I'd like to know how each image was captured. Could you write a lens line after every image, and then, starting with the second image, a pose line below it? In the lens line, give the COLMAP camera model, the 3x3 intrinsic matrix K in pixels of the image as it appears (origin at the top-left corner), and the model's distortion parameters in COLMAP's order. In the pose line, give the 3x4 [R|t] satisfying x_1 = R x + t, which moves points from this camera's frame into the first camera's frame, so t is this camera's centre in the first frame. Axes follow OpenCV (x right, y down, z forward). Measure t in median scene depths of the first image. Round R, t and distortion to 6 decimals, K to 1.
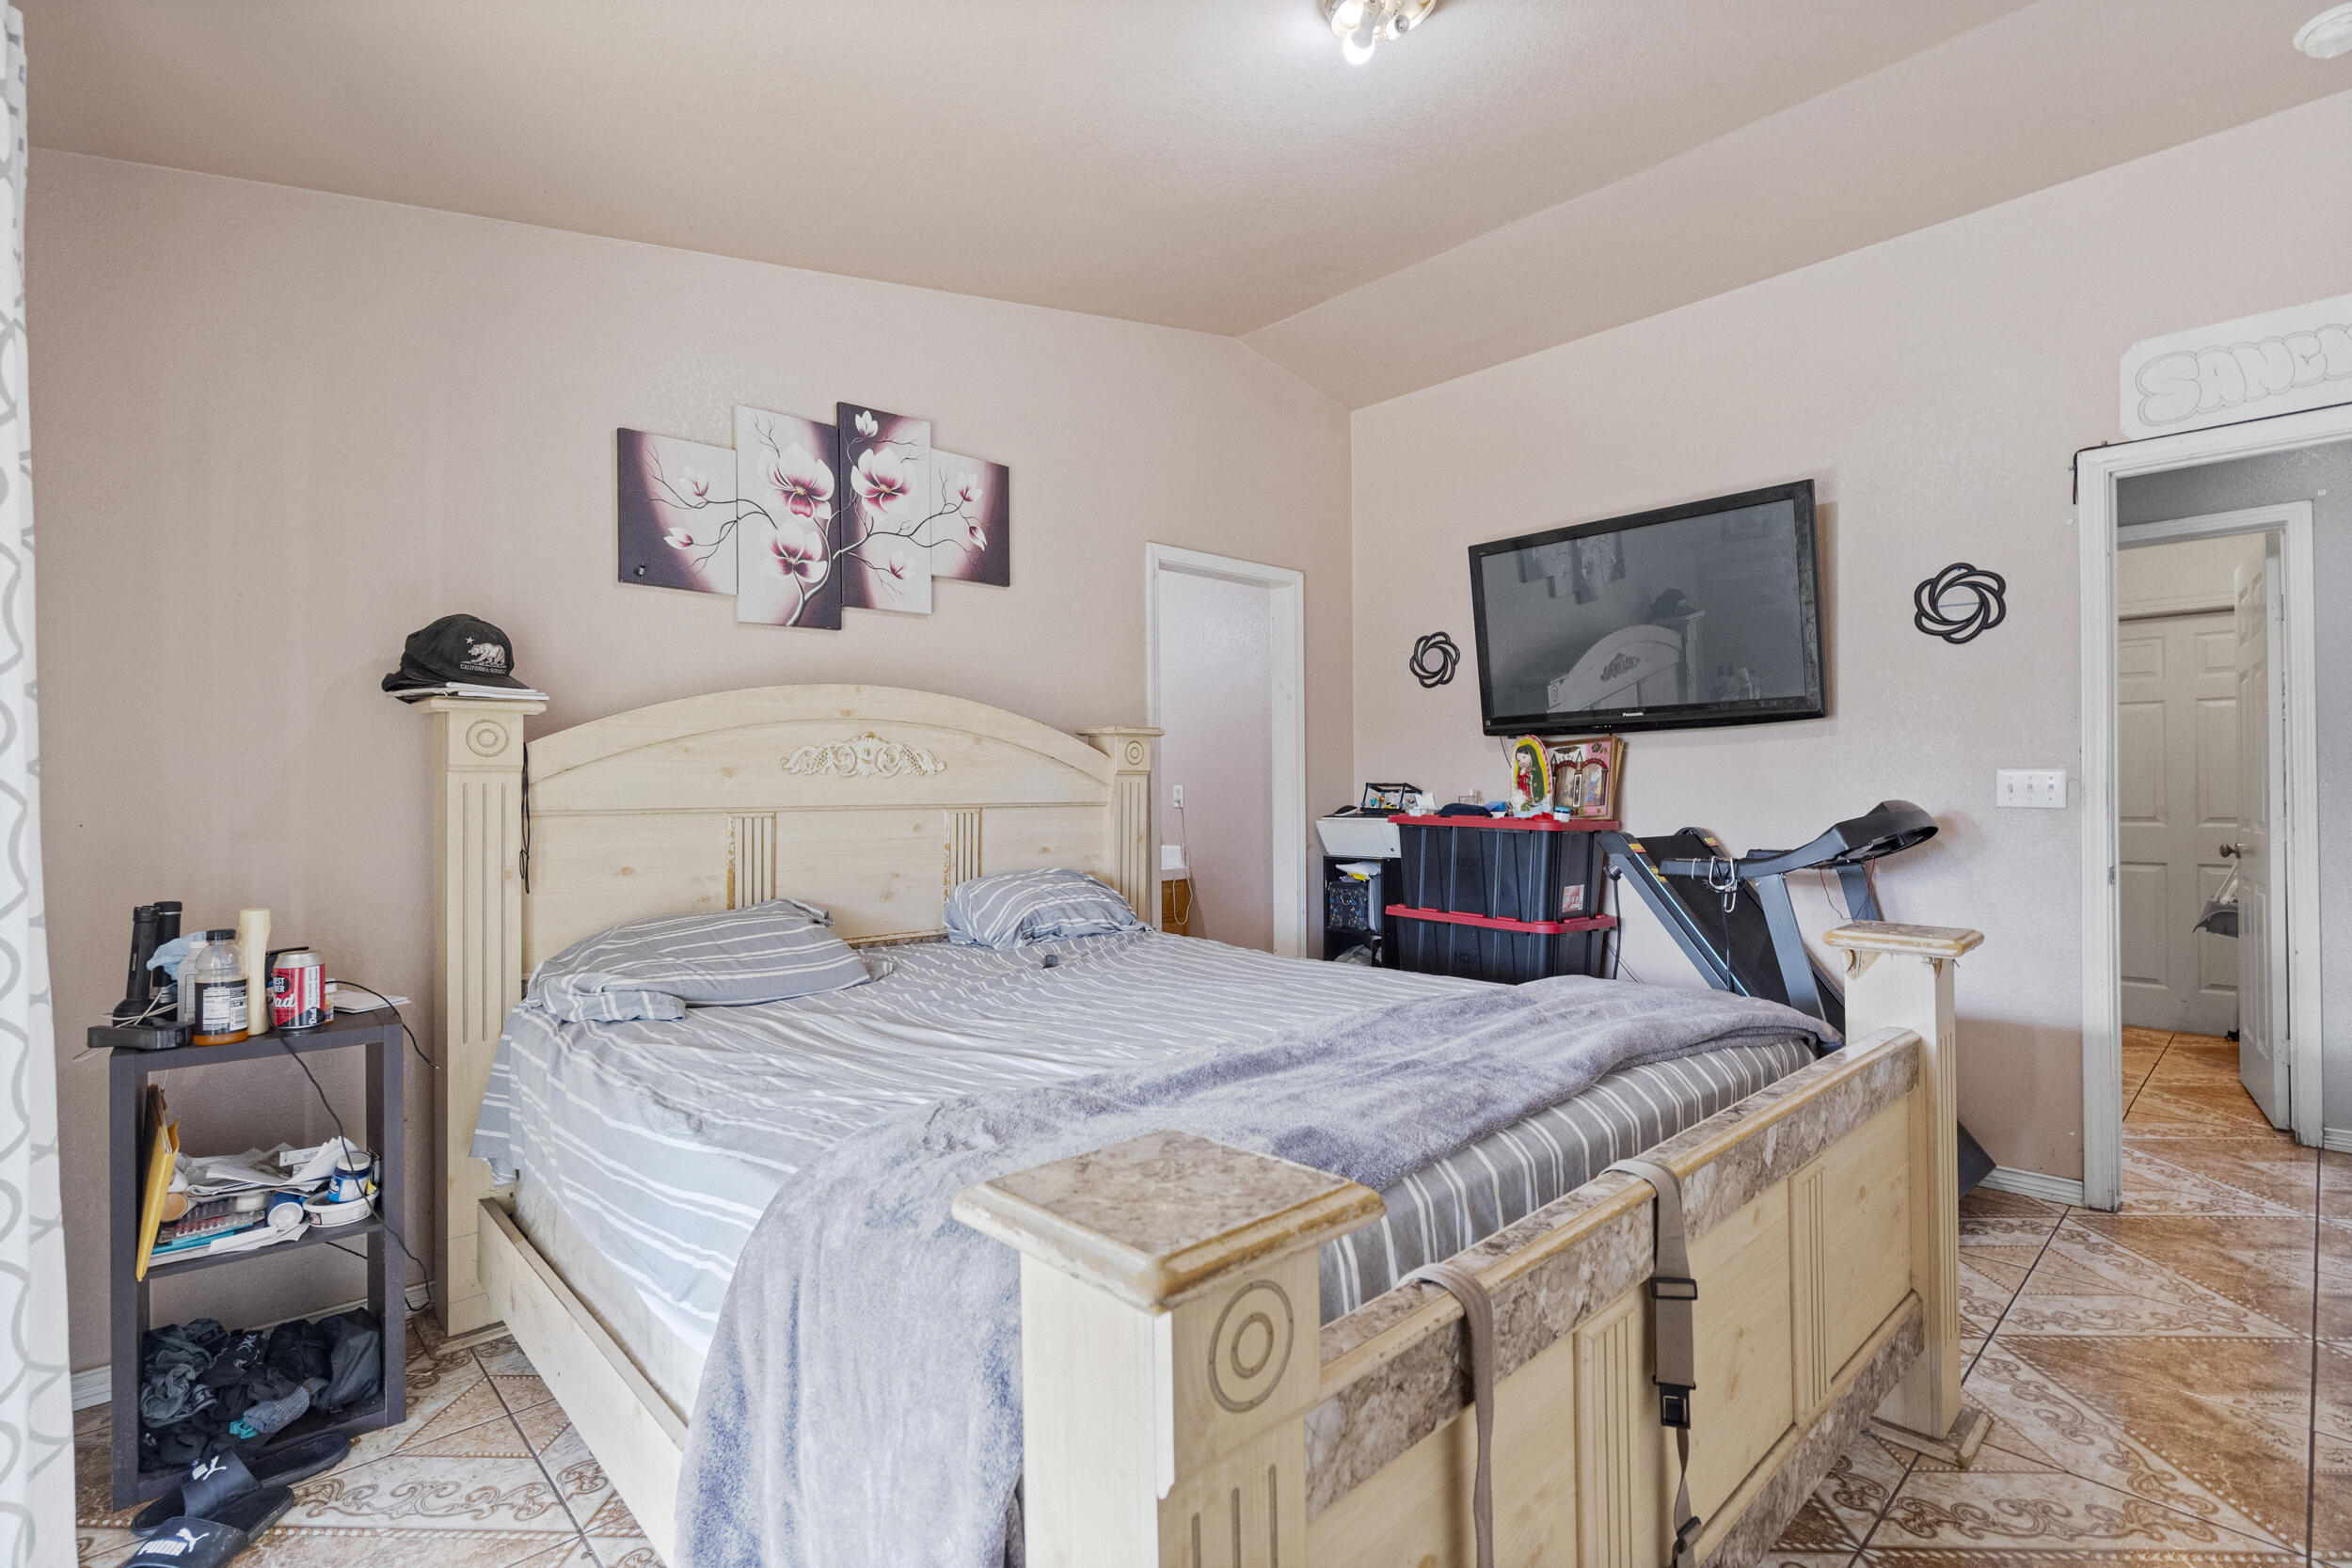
lens RADIAL K [[1081.4, 0, 1159.1], [0, 1081.4, 785.0], [0, 0, 1]] dist [-0.009042, 0.000368]
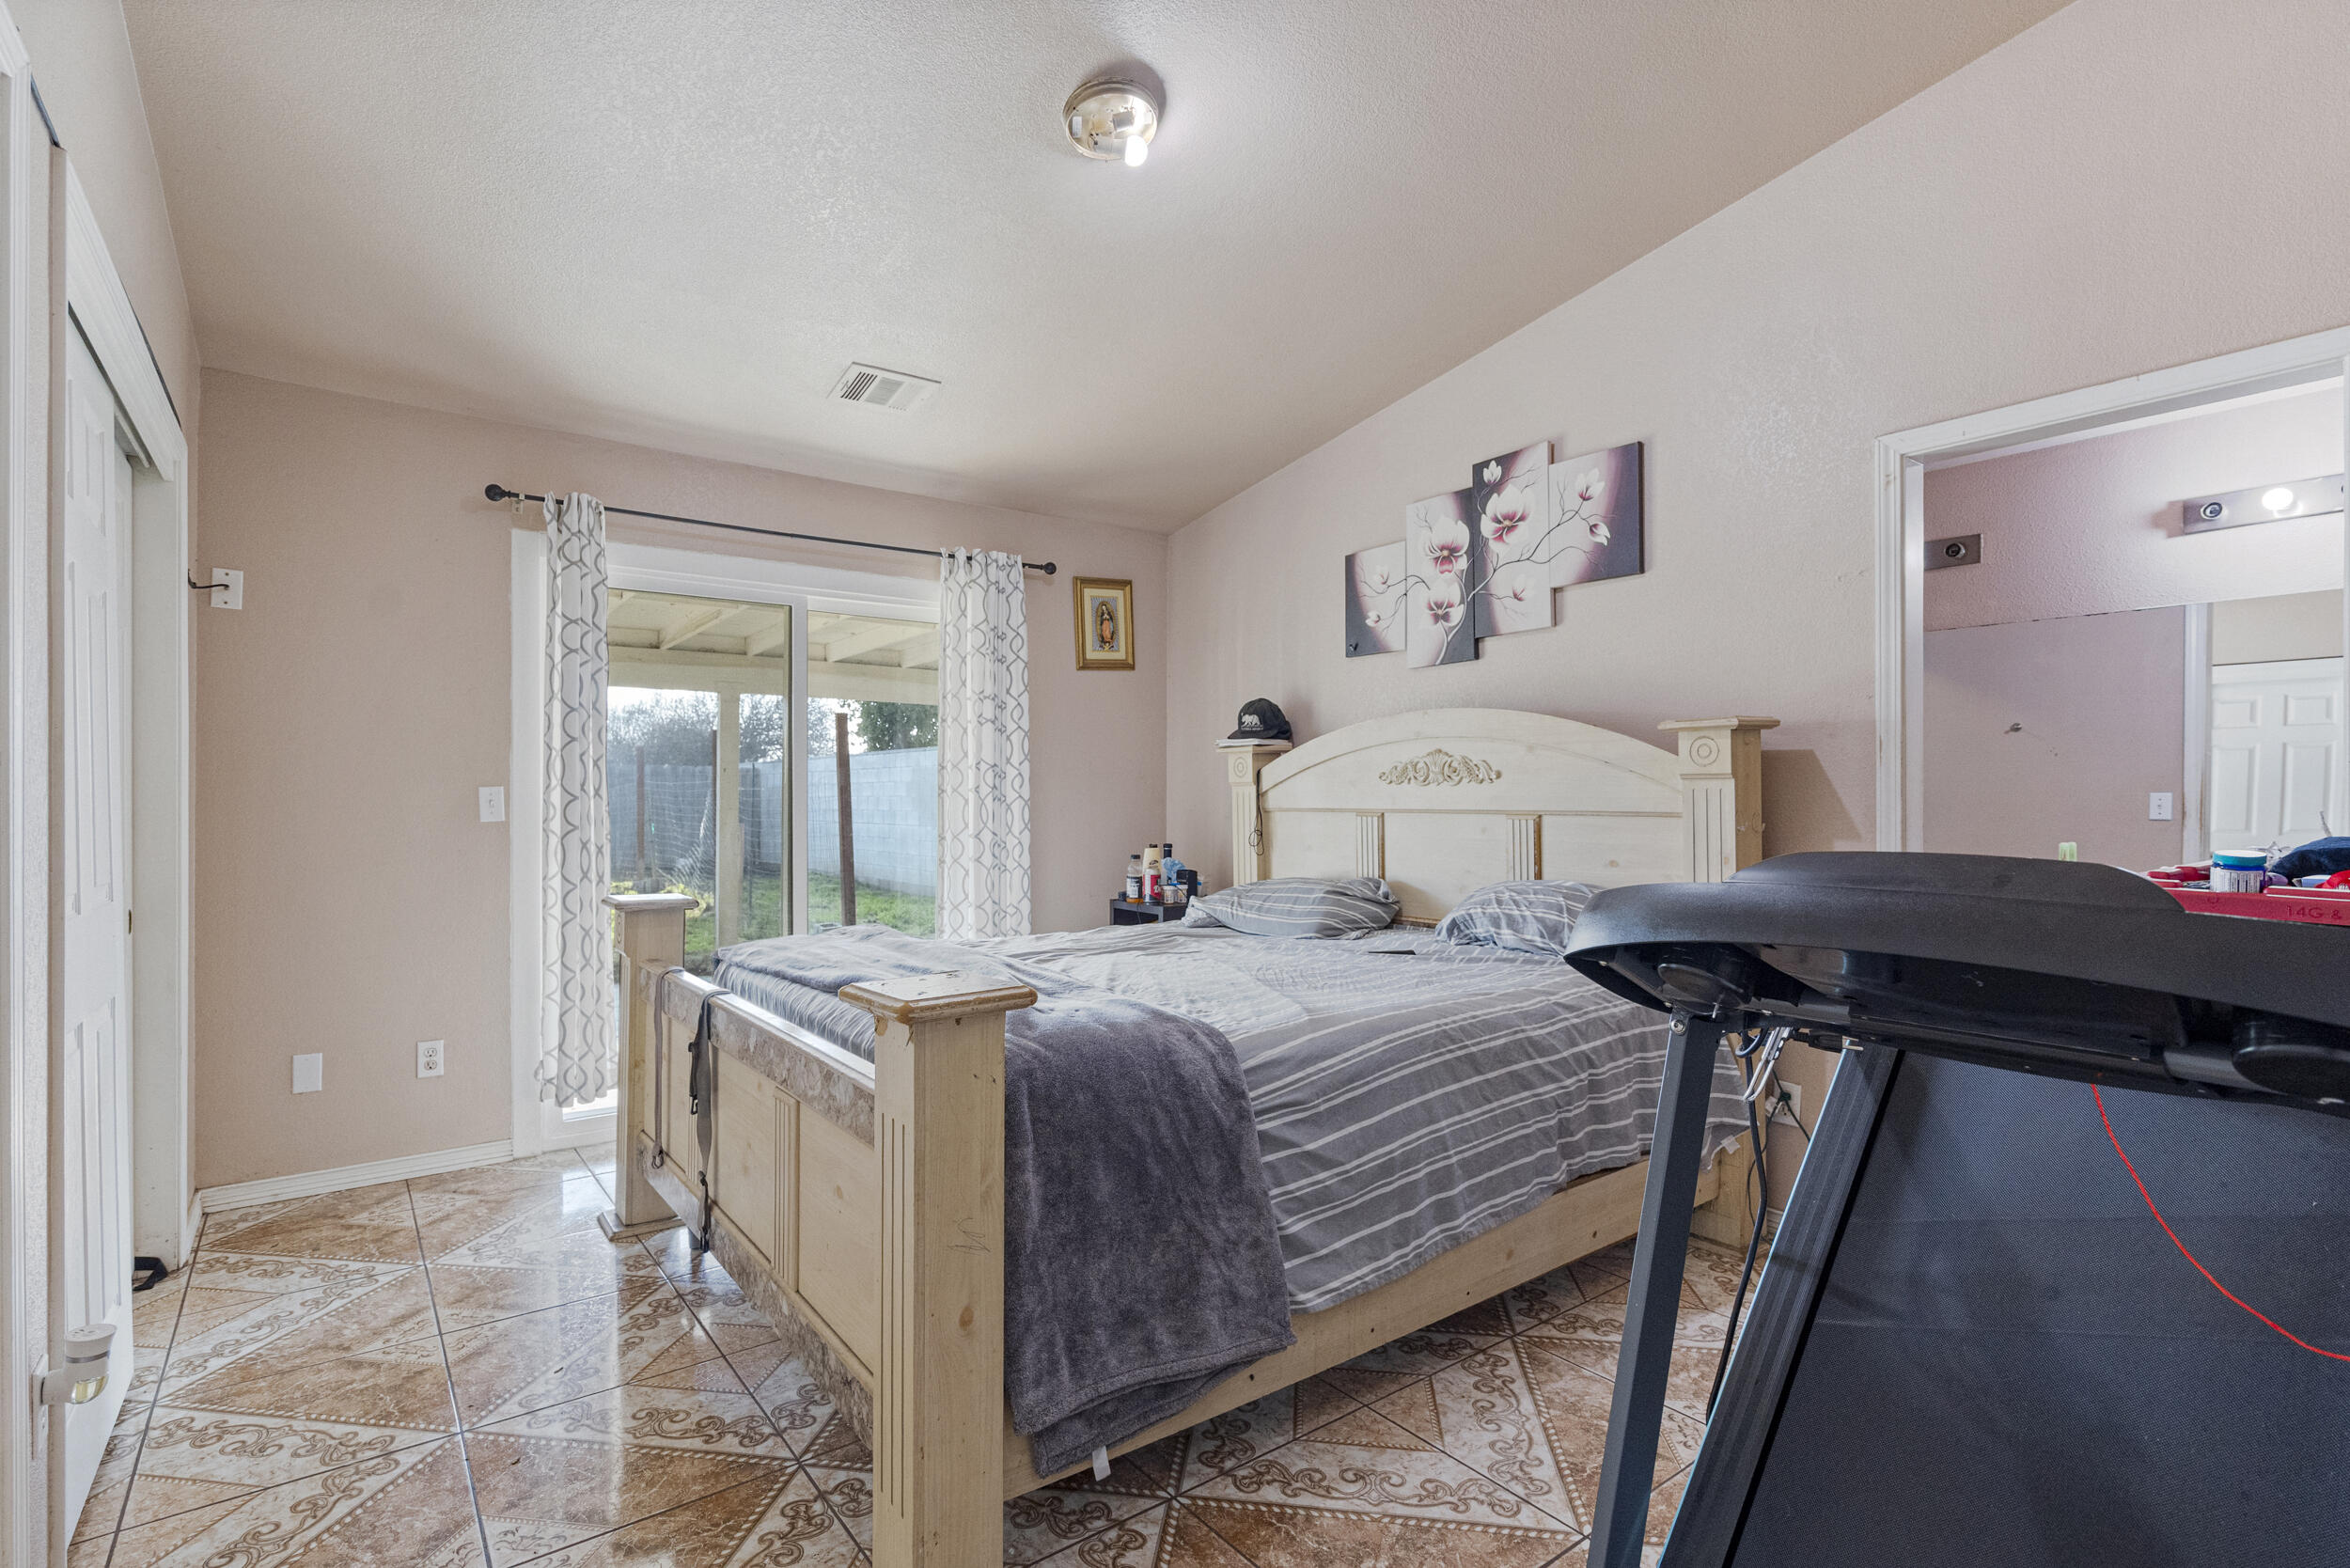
lens RADIAL K [[1080.7, 0, 1158.4], [0, 1080.7, 791.9], [0, 0, 1]] dist [-0.009042, 0.000368]
pose [[-0.083854, 0.004091, -0.996470, 0.910758], [0.009521, 0.999949, 0.003304, -0.007254], [0.996433, -0.009210, -0.083888, 0.763457]]
